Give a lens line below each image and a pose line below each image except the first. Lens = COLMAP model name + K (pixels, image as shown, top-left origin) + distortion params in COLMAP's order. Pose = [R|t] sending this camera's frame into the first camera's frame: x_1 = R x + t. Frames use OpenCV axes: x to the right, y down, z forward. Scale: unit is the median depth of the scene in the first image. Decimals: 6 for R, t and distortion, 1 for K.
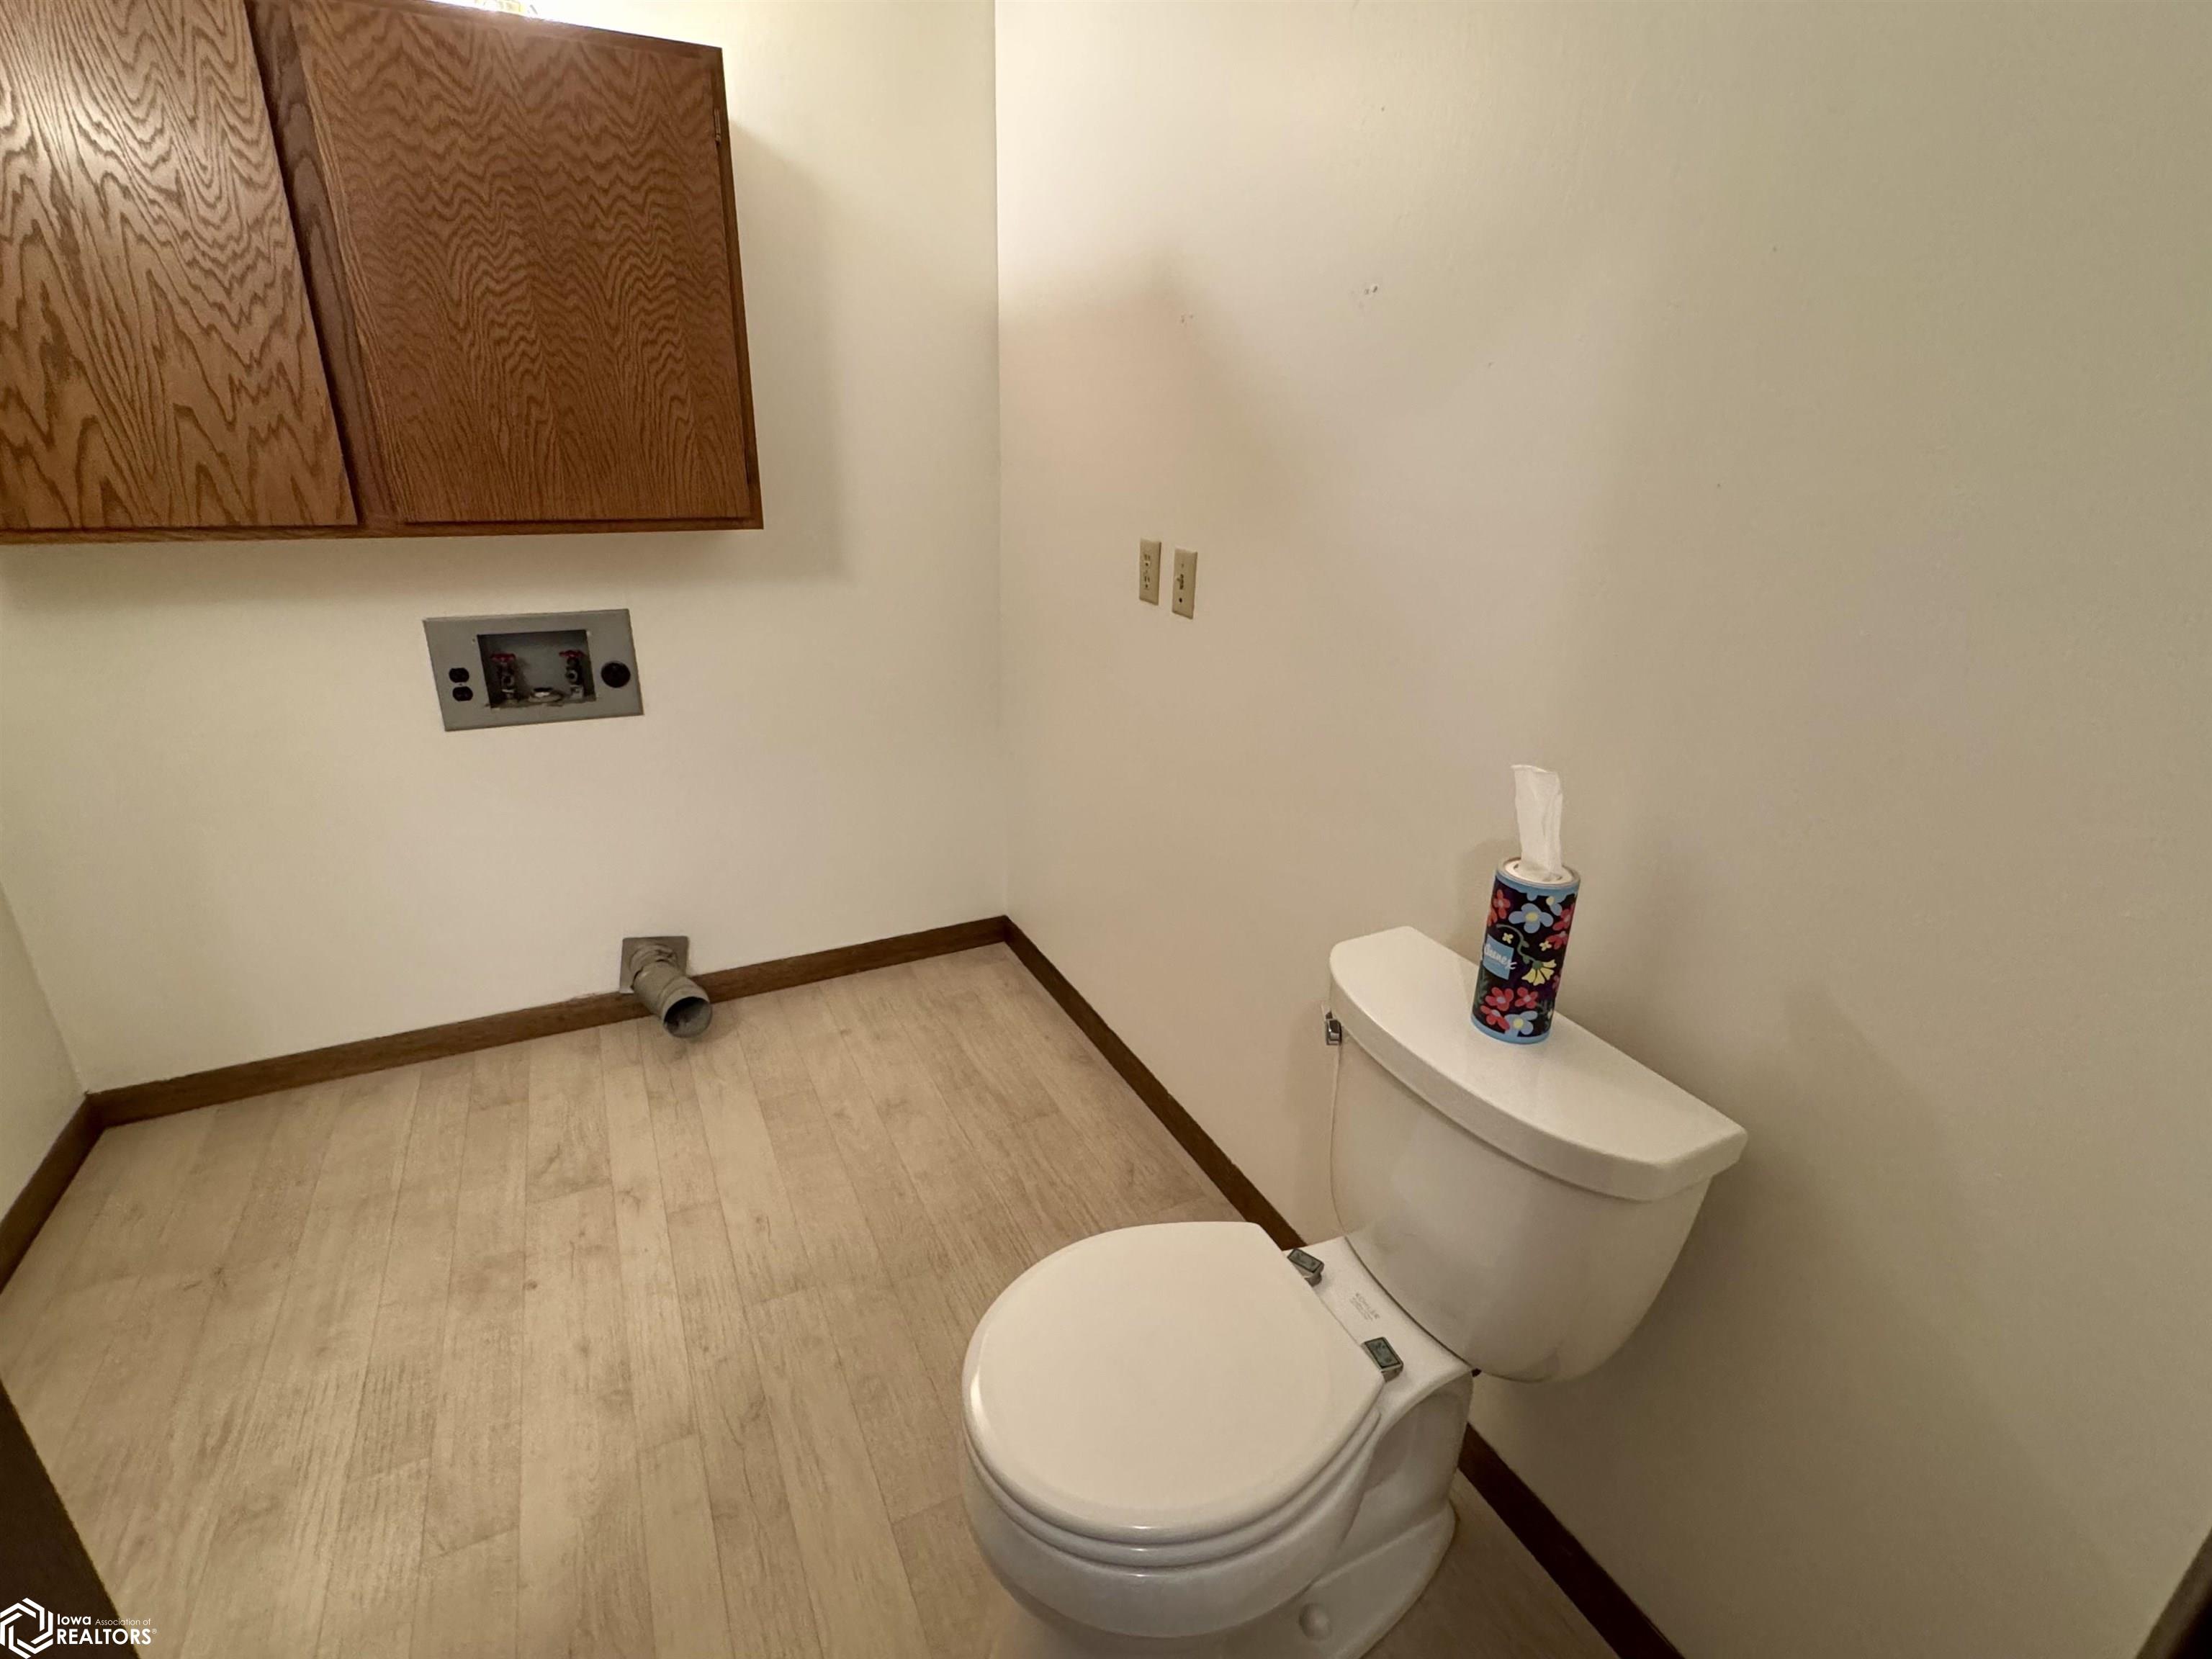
lens RADIAL K [[1035.8, 0, 1106.0], [0, 1035.8, 829.5], [0, 0, 1]] dist [-0.003316, 0.000786]
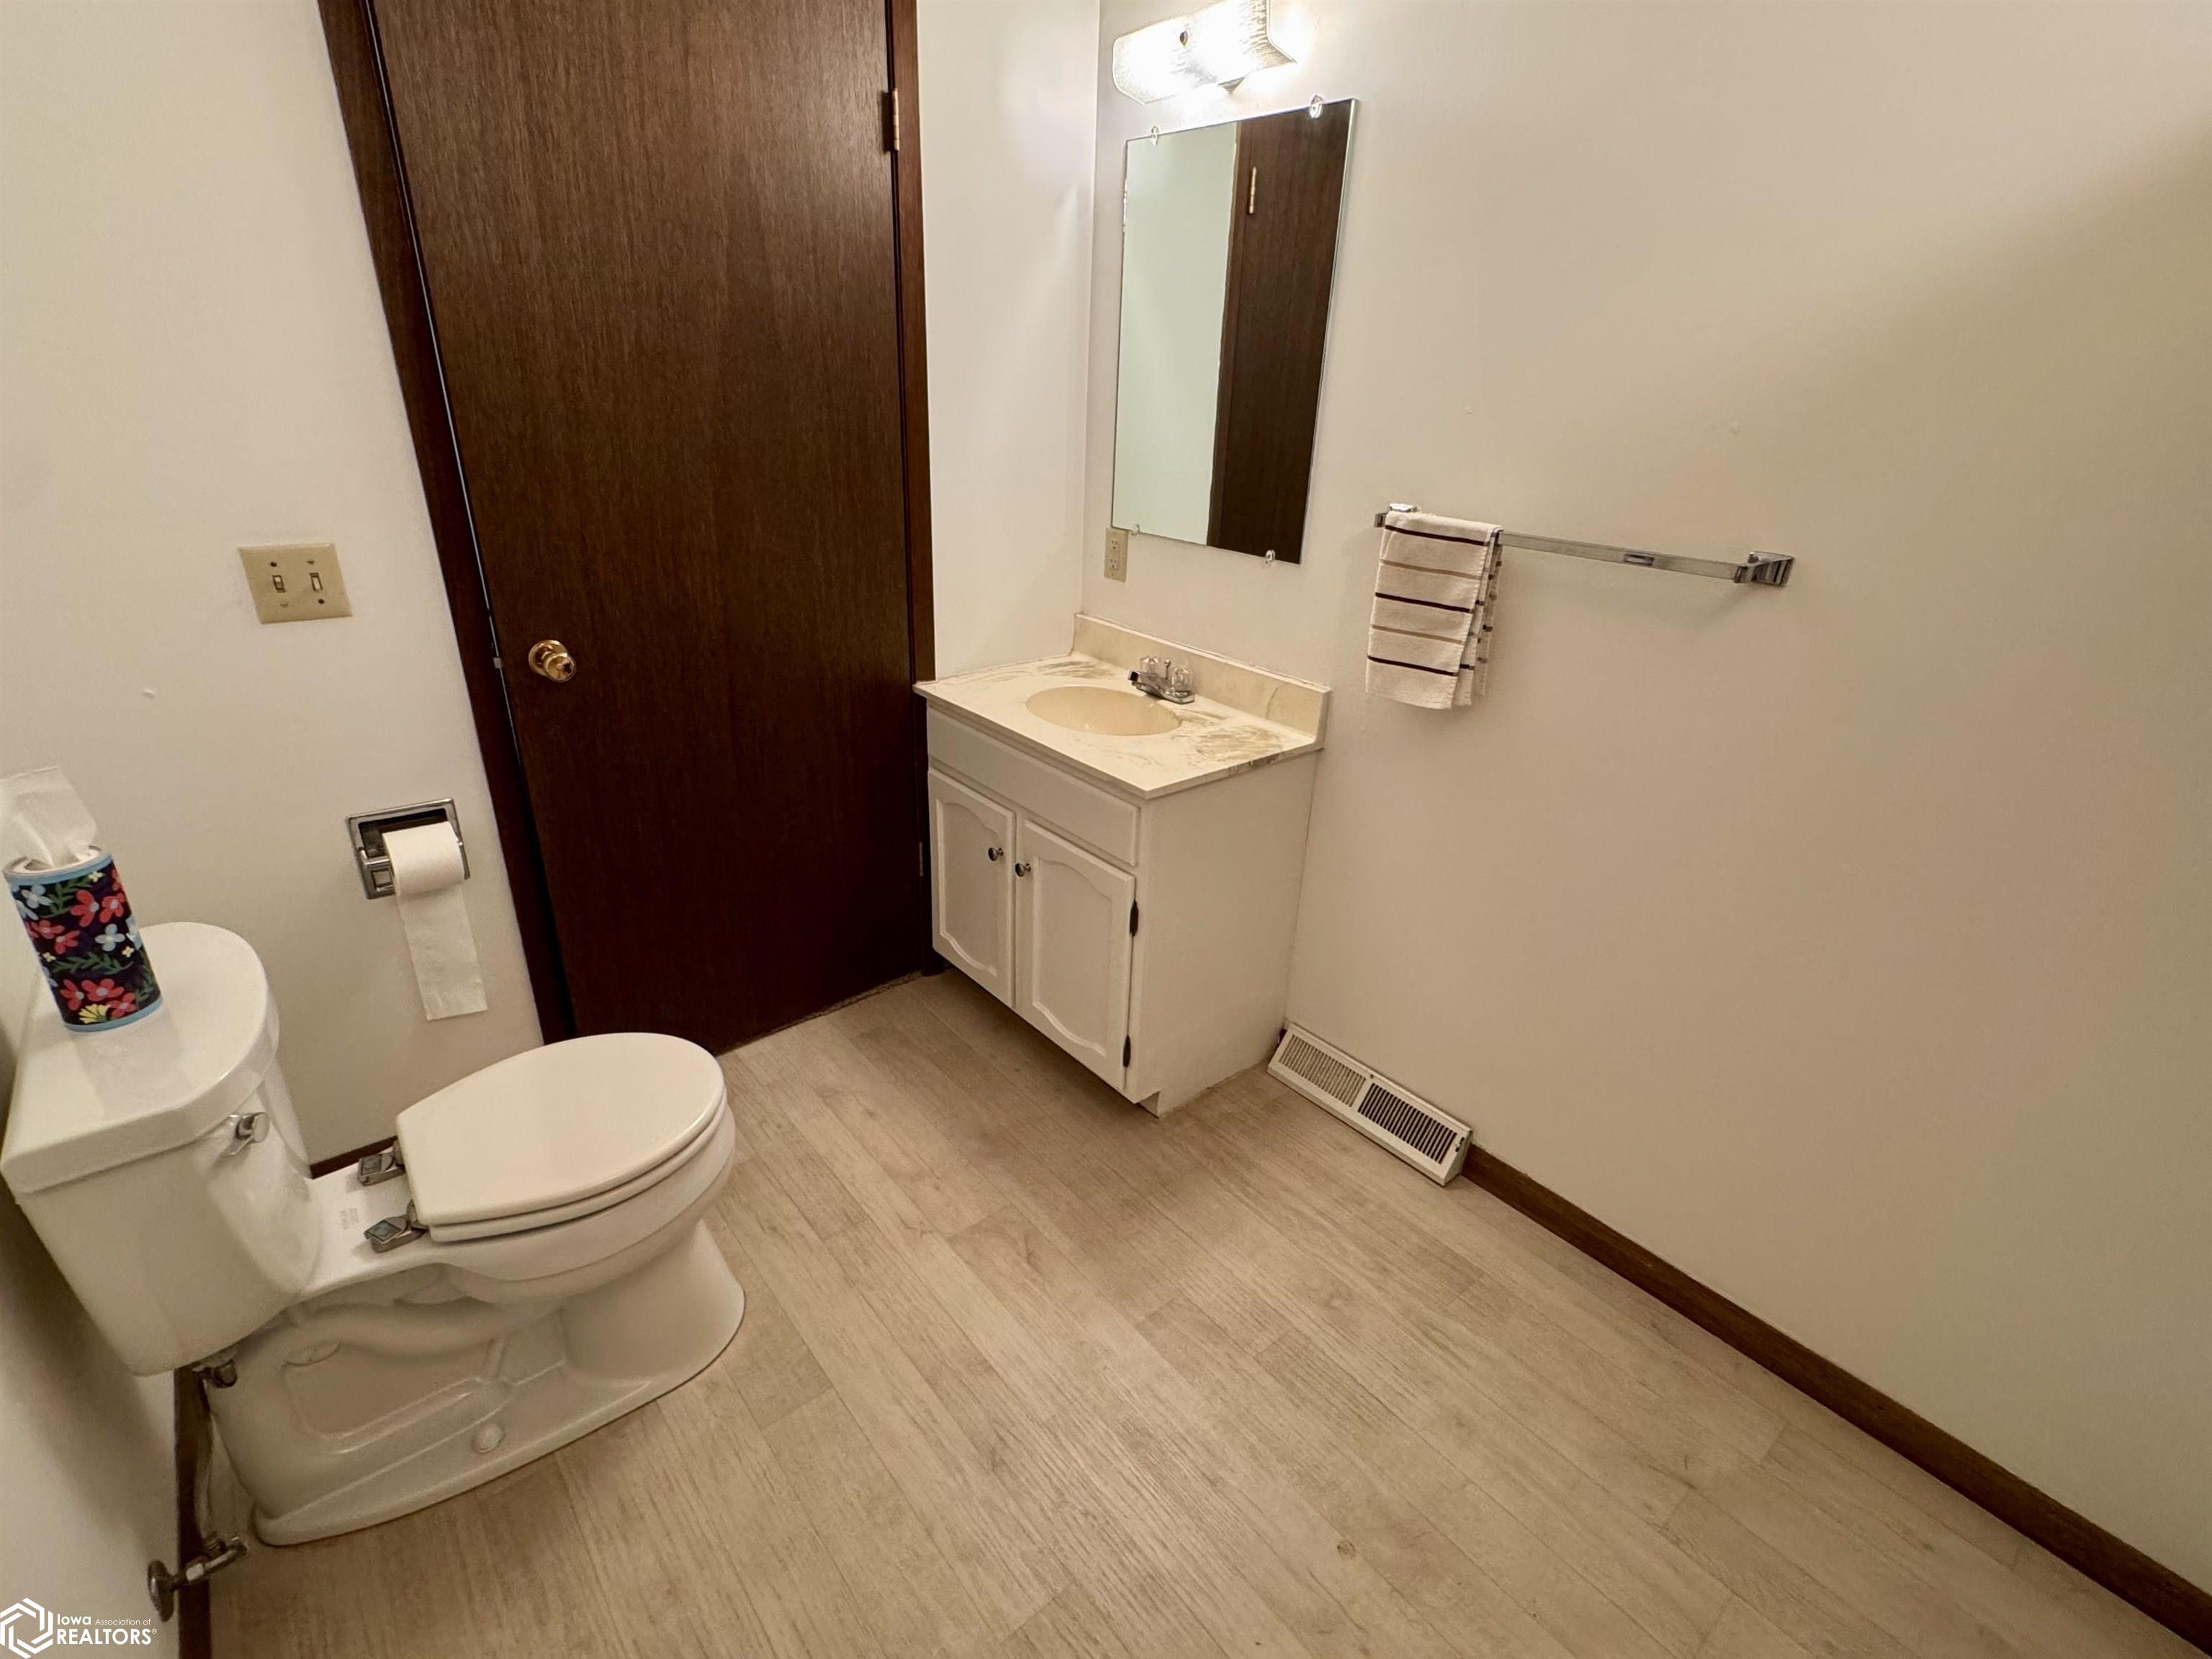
lens RADIAL K [[1035.8, 0, 1106.0], [0, 1035.8, 829.5], [0, 0, 1]] dist [-0.003316, 0.000786]
pose [[-0.973415, 0.037504, -0.225956, -0.229013], [-0.132981, 0.710676, 0.690837, -0.537140], [0.186490, 0.702520, -0.686795, 1.220587]]
